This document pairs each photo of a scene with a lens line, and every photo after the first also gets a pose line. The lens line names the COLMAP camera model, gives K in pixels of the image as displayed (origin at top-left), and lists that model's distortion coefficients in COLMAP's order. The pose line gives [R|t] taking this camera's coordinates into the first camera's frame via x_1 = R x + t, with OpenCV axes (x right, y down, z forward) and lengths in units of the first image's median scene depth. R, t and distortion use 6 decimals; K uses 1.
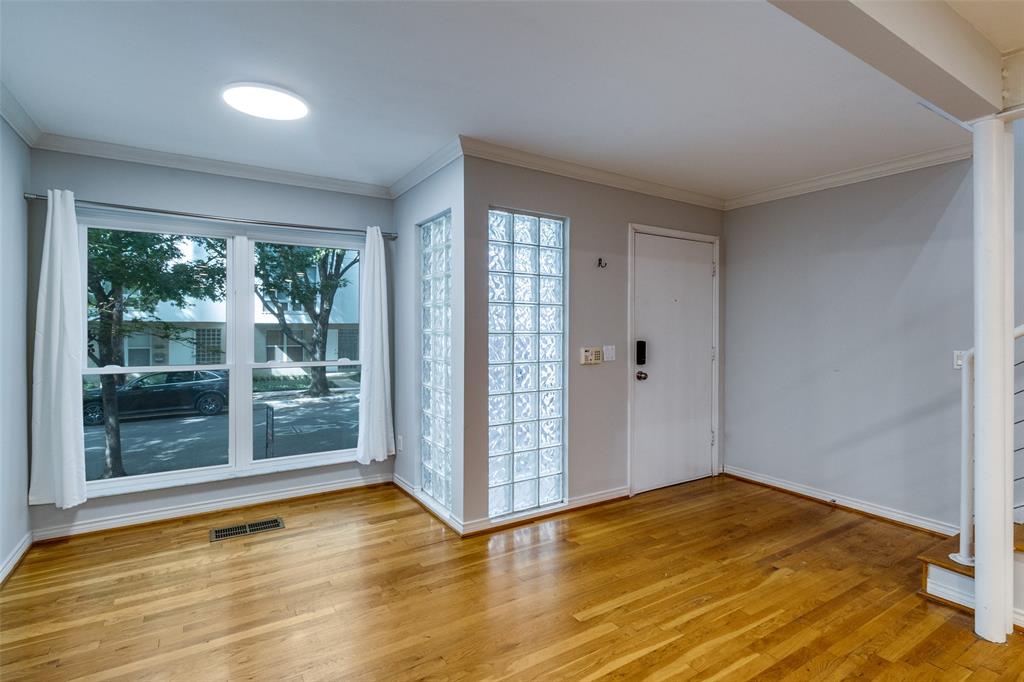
lens RADIAL K [[489.7, 0, 548.1], [0, 489.7, 329.4], [0, 0, 1]] dist [-0.002216, 0.001356]
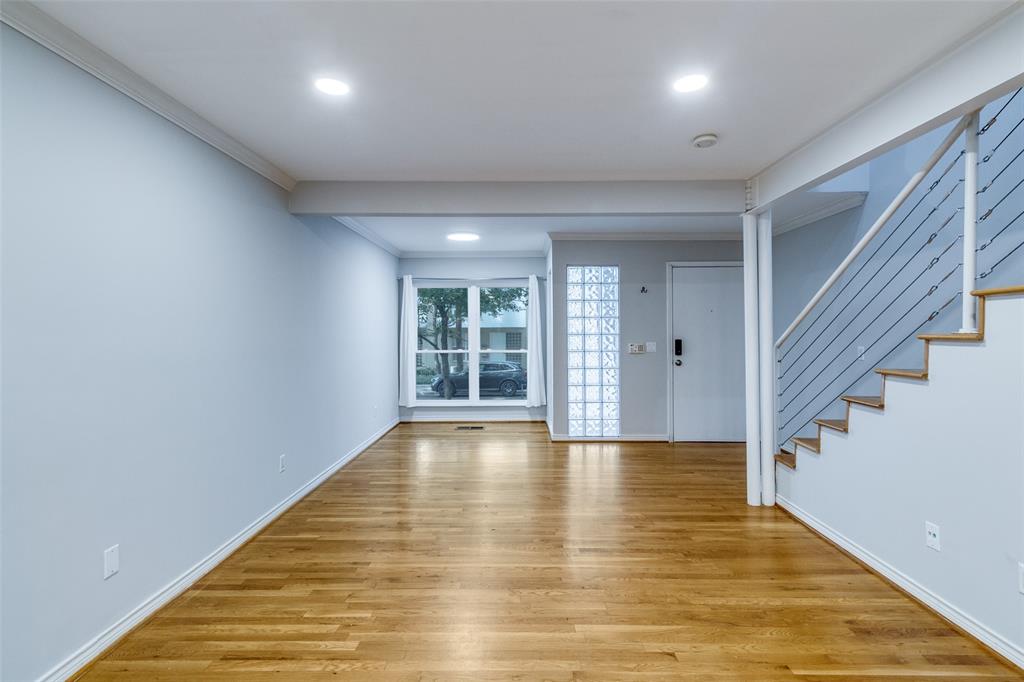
lens RADIAL K [[496.0, 0, 512.4], [0, 496.0, 329.9], [0, 0, 1]] dist [0.003049, -0.002162]
pose [[0.805909, -0.007326, -0.591994, 0.688991], [0.004747, 0.999971, -0.005912, 0.001255], [0.592021, 0.001954, 0.805920, -0.527161]]
